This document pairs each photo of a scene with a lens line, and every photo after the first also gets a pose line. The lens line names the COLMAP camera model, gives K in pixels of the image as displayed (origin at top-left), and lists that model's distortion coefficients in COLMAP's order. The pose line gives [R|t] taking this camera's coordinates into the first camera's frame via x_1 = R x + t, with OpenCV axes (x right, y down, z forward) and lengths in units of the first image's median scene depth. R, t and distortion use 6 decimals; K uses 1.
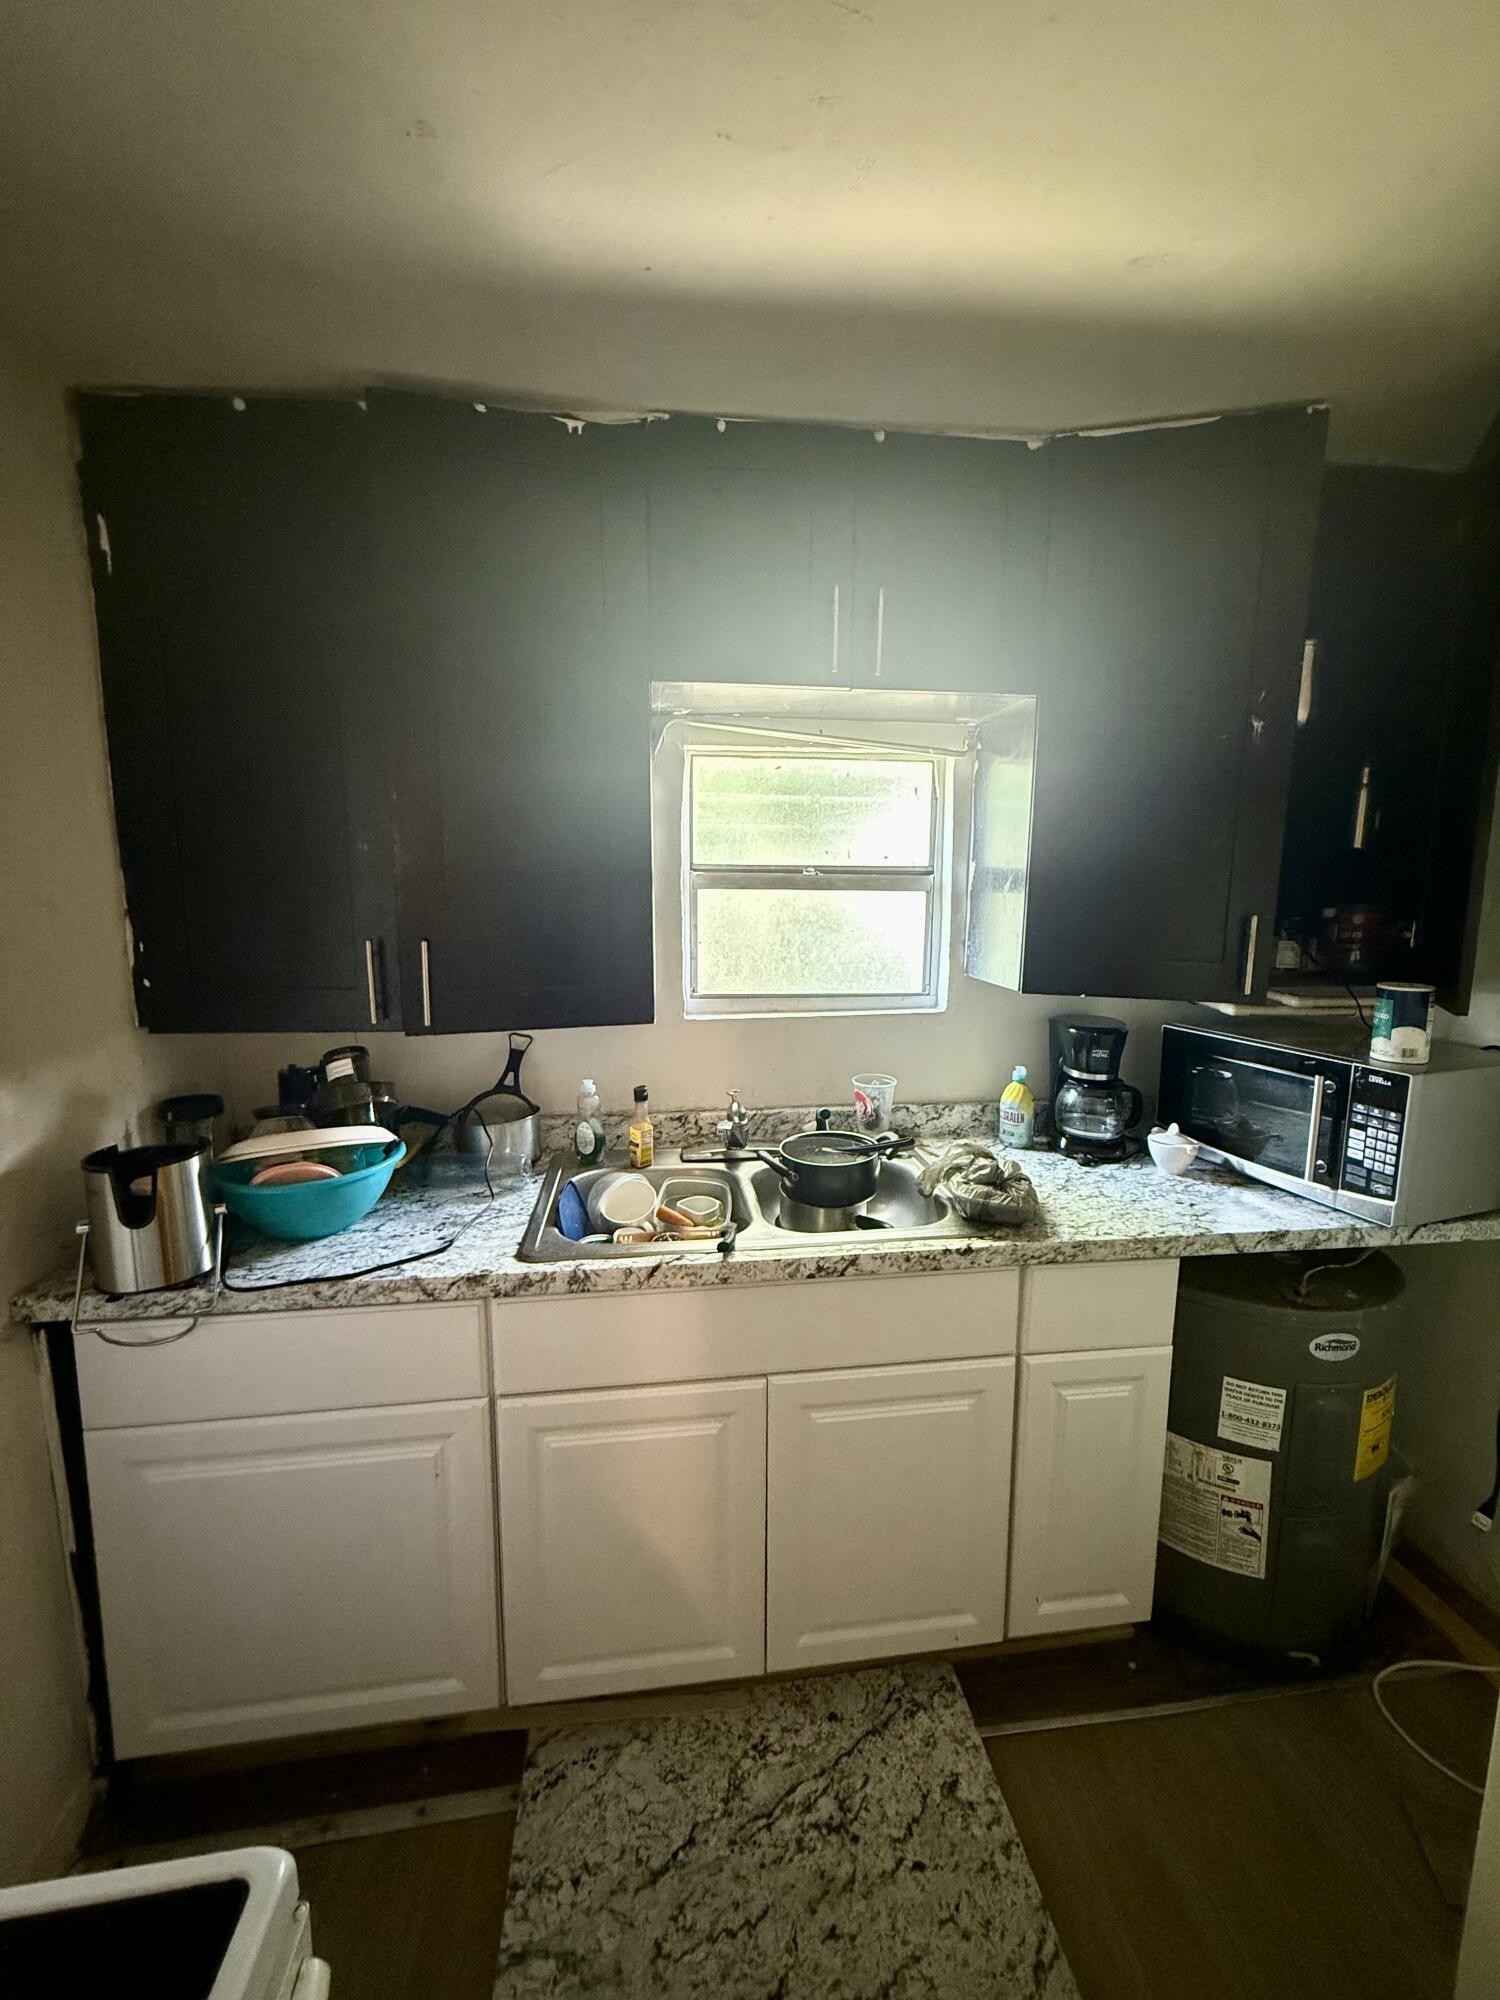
lens RADIAL K [[797.9, 0, 752.4], [0, 797.9, 994.9], [0, 0, 1]] dist [-0.000397, 0.000695]
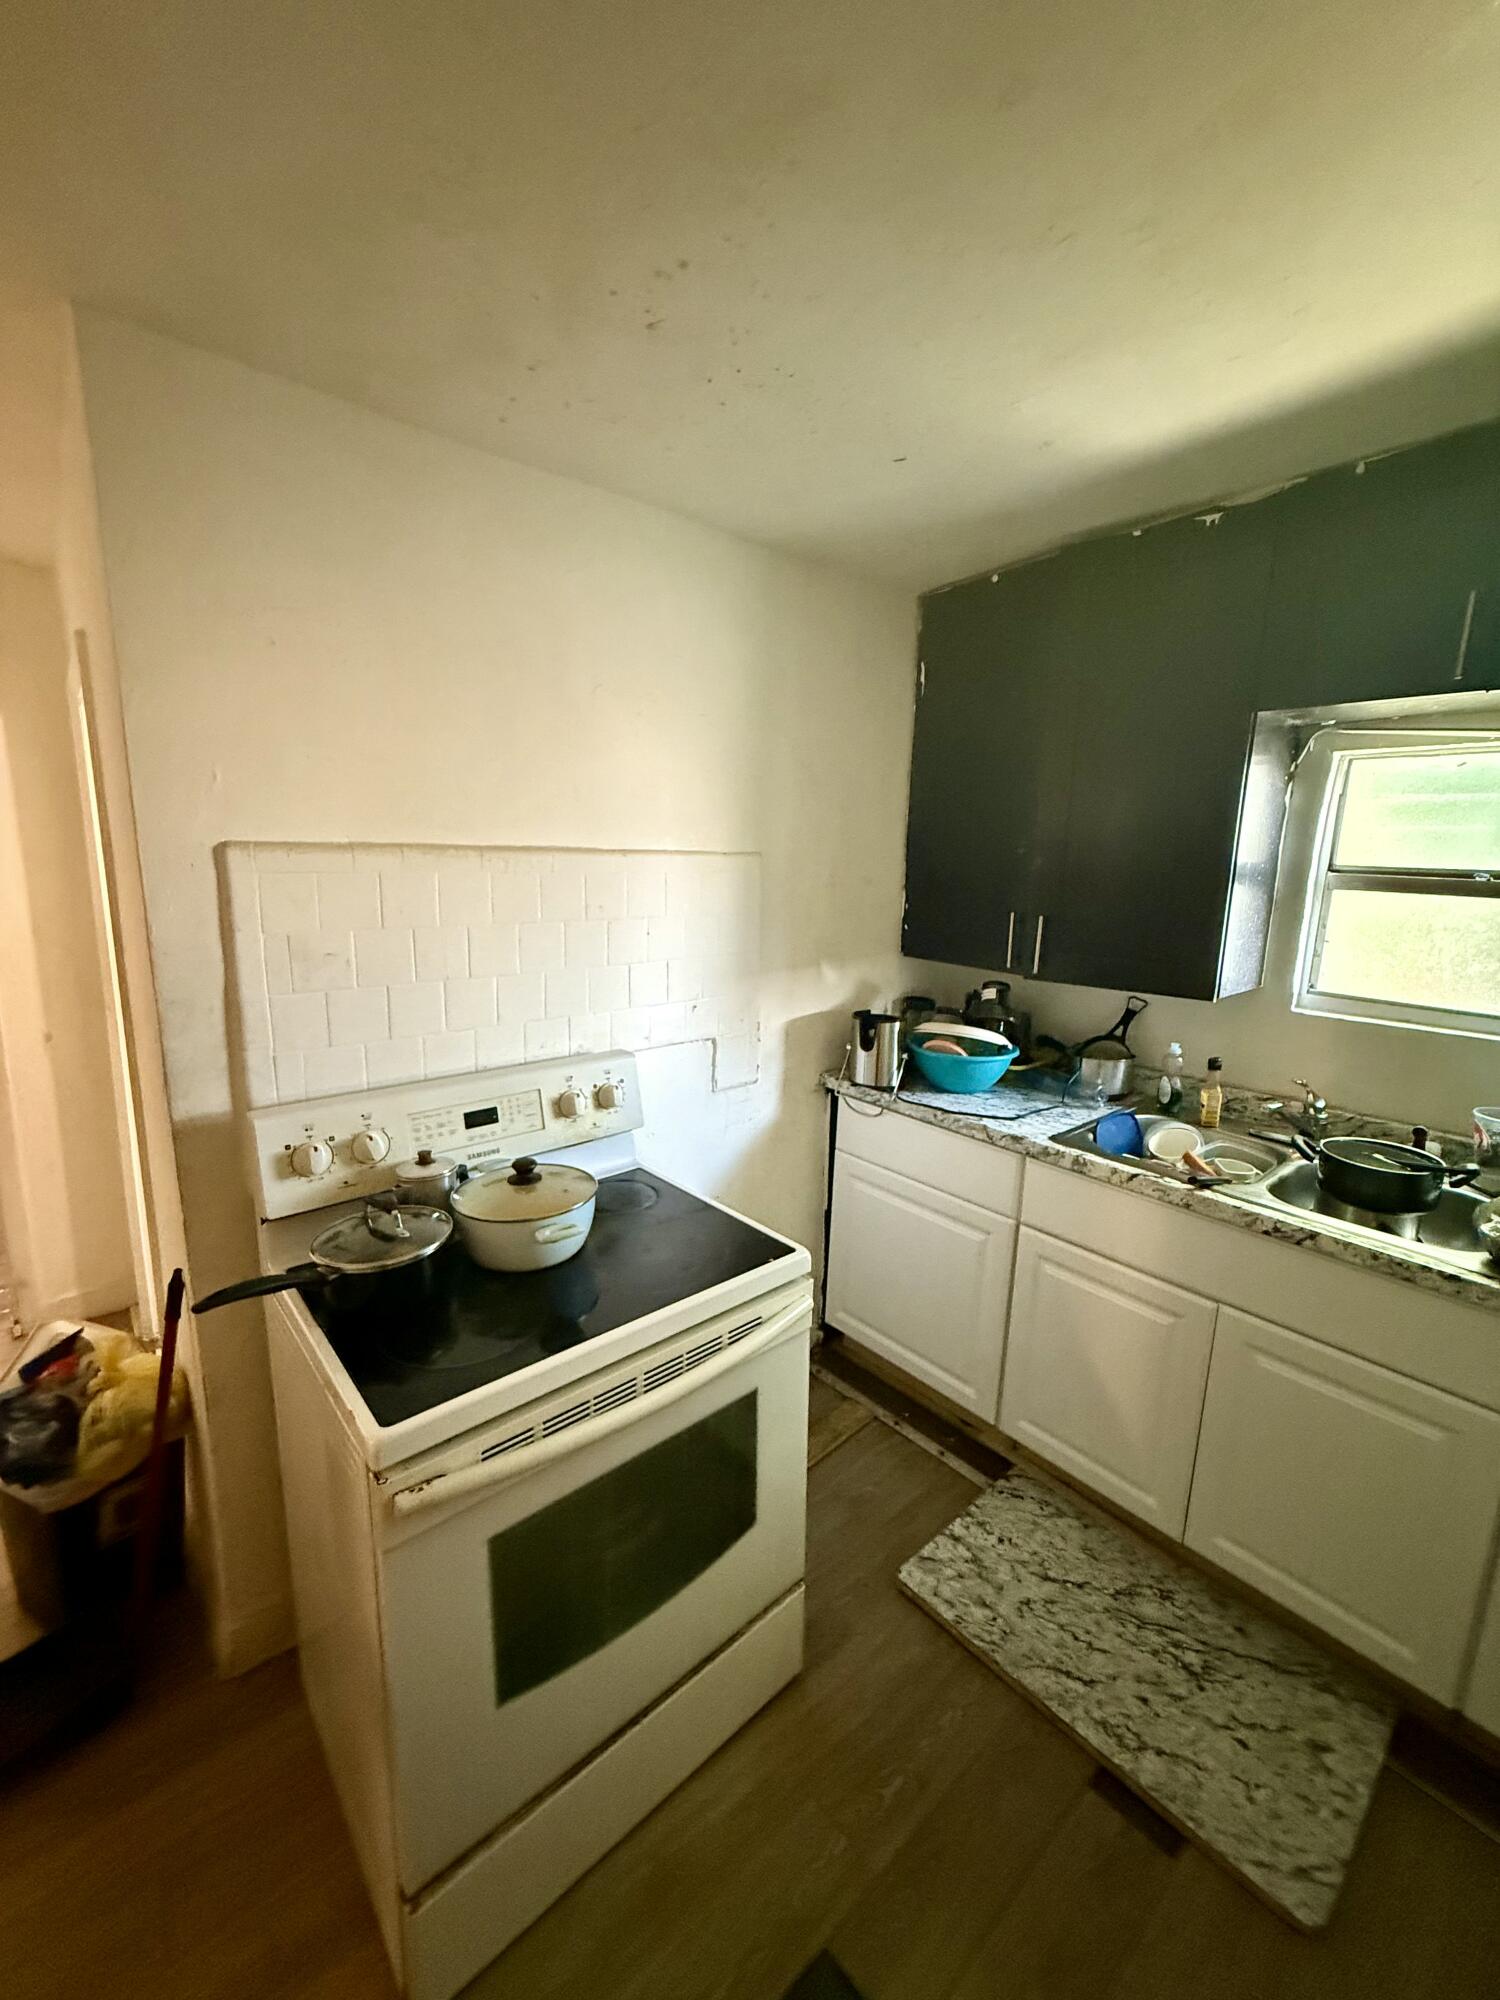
lens RADIAL K [[805.8, 0, 750.0], [0, 805.8, 1000.0], [0, 0, 1]] dist [-0.000874, 0.000233]
pose [[0.552021, 0.167912, -0.816749, 0.500014], [-0.136117, 0.984522, 0.110406, -0.005590], [0.822645, 0.050227, 0.566332, -0.263187]]
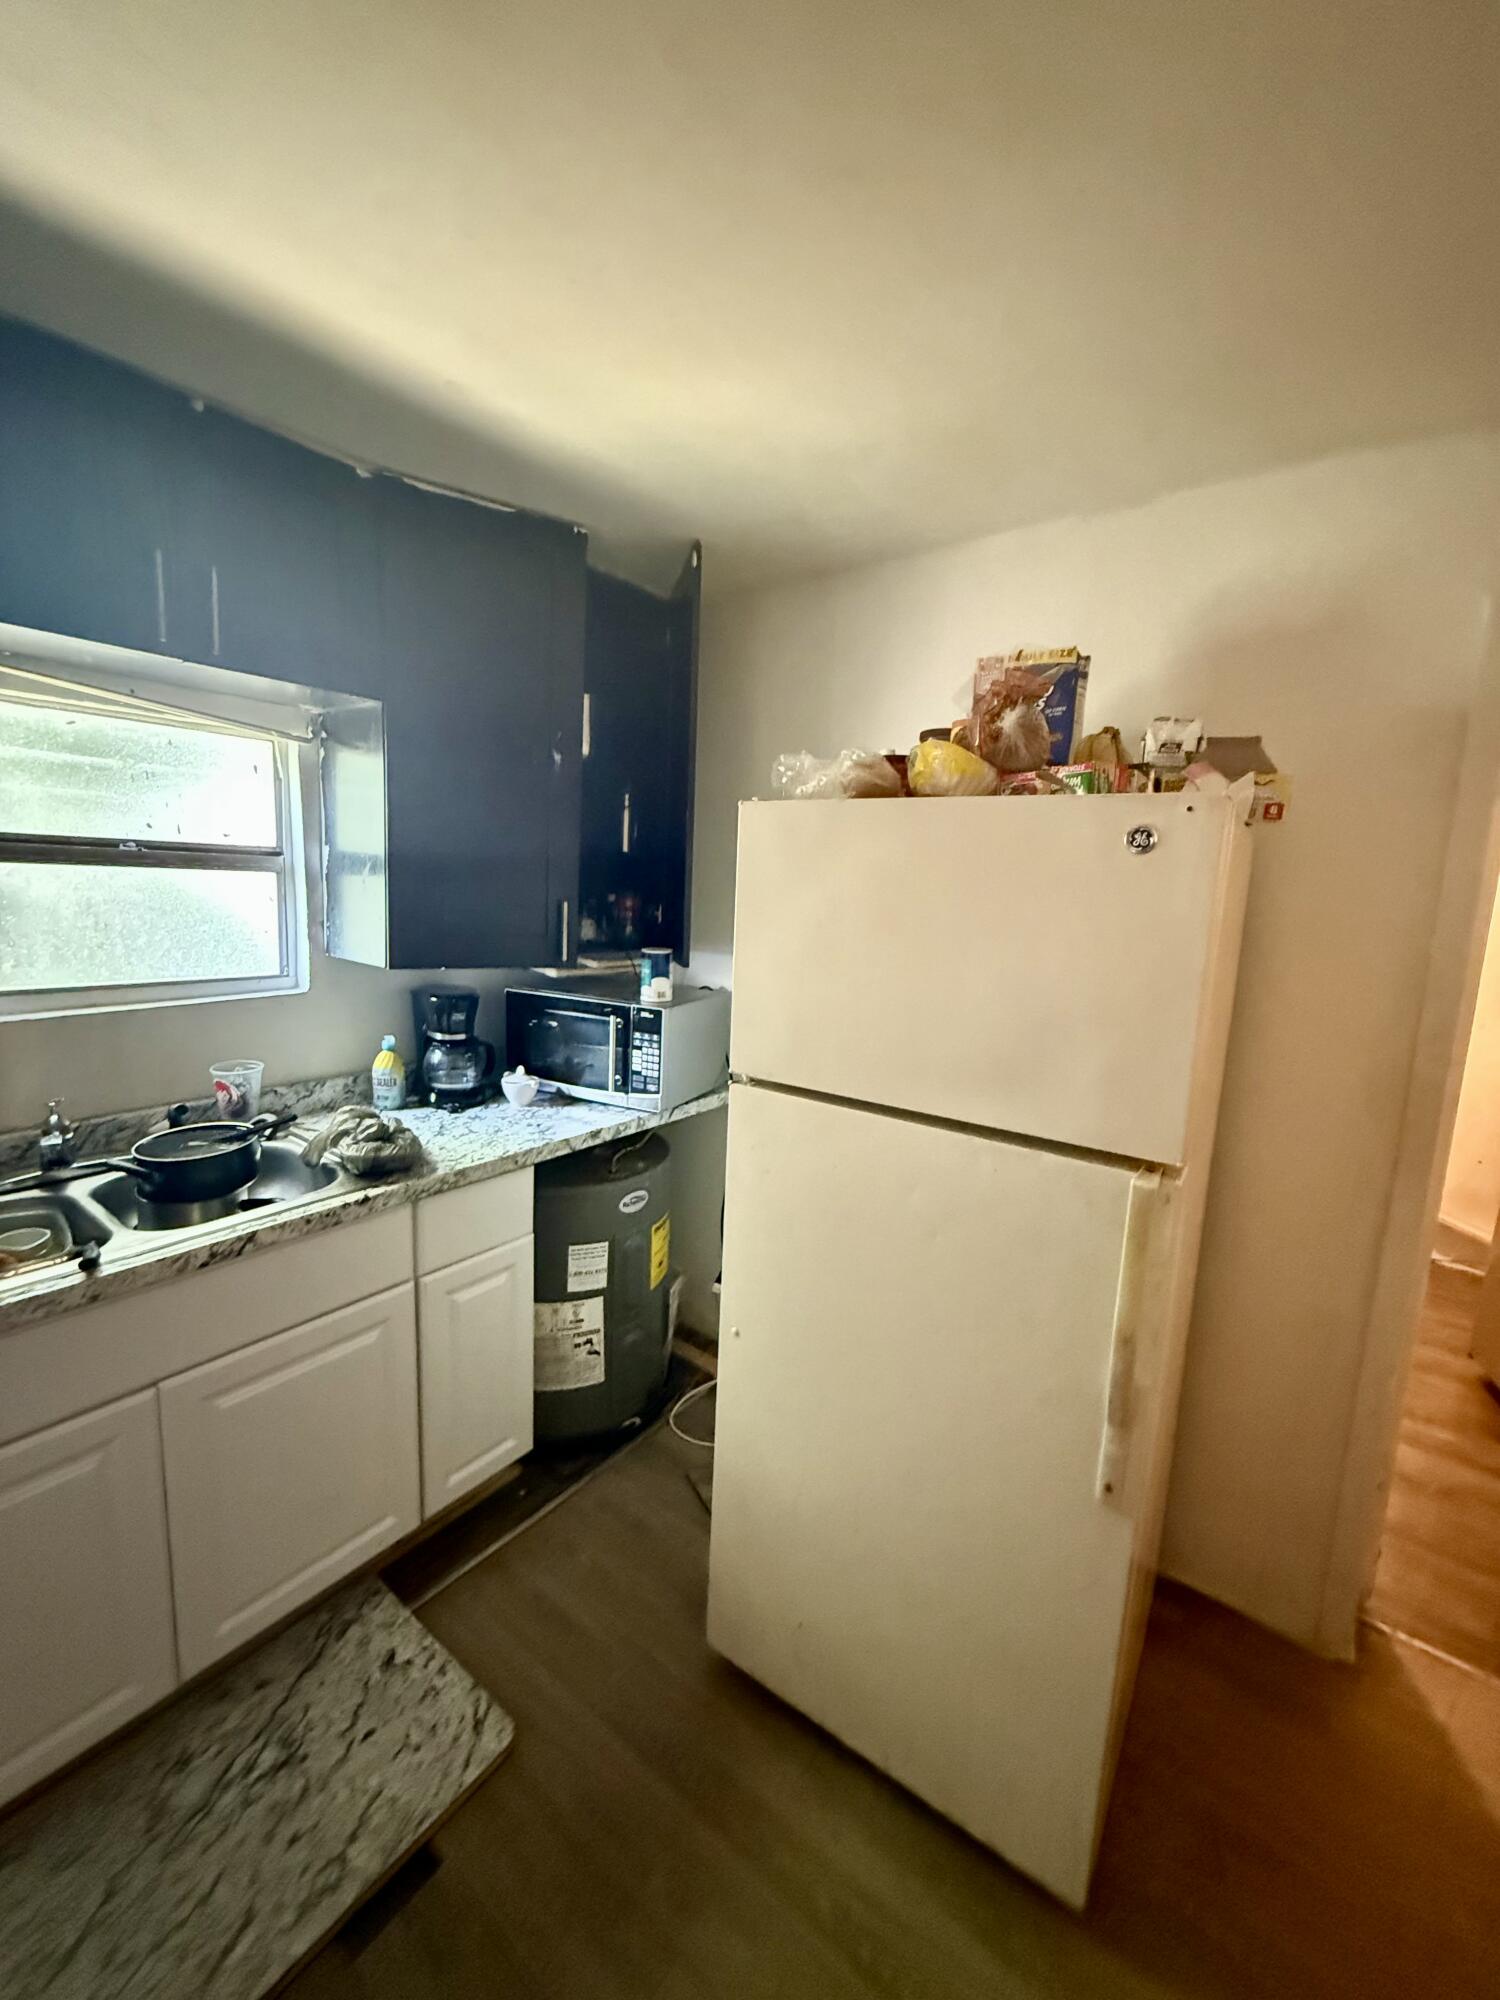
lens RADIAL K [[802.5, 0, 755.1], [0, 802.5, 998.5], [0, 0, 1]] dist [-0.000408, 0.000999]
pose [[0.699761, -0.081545, 0.709707, -0.115752], [0.054415, 0.996662, 0.060864, -0.001825], [-0.712301, -0.003972, 0.701862, -0.171247]]
